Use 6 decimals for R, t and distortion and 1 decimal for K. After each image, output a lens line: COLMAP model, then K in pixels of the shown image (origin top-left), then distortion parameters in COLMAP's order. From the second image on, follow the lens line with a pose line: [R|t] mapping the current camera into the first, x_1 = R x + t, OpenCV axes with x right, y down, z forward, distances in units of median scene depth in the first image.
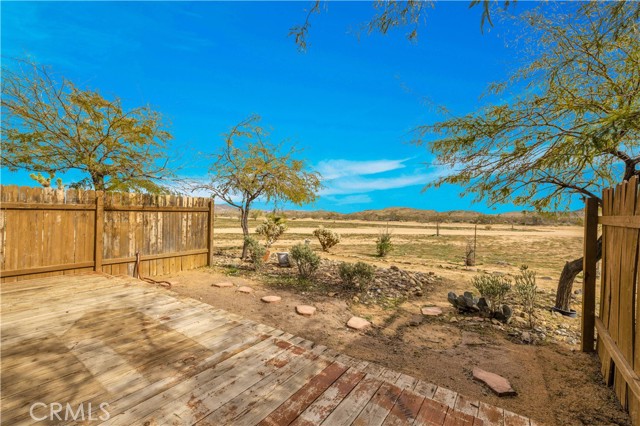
lens RADIAL K [[267.3, 0, 318.4], [0, 267.3, 211.7], [0, 0, 1]] dist [-0.000517, -0.000484]
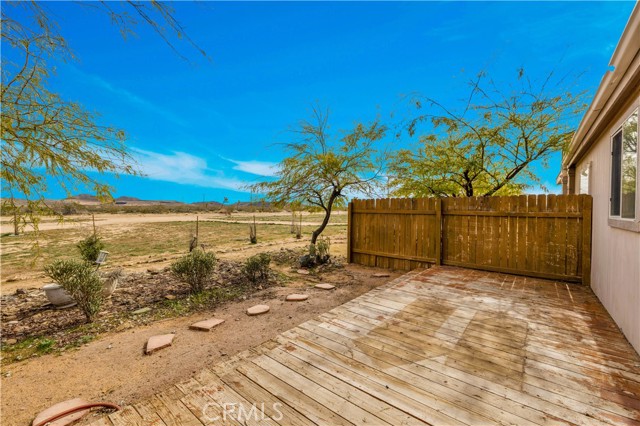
lens RADIAL K [[267.3, 0, 318.4], [0, 267.3, 211.7], [0, 0, 1]] dist [-0.000517, -0.000484]
pose [[0.084815, -0.032441, 0.995868, -1.654547], [-0.015166, 0.999312, 0.033845, -0.045201], [-0.996281, -0.017974, 0.084265, 1.186832]]
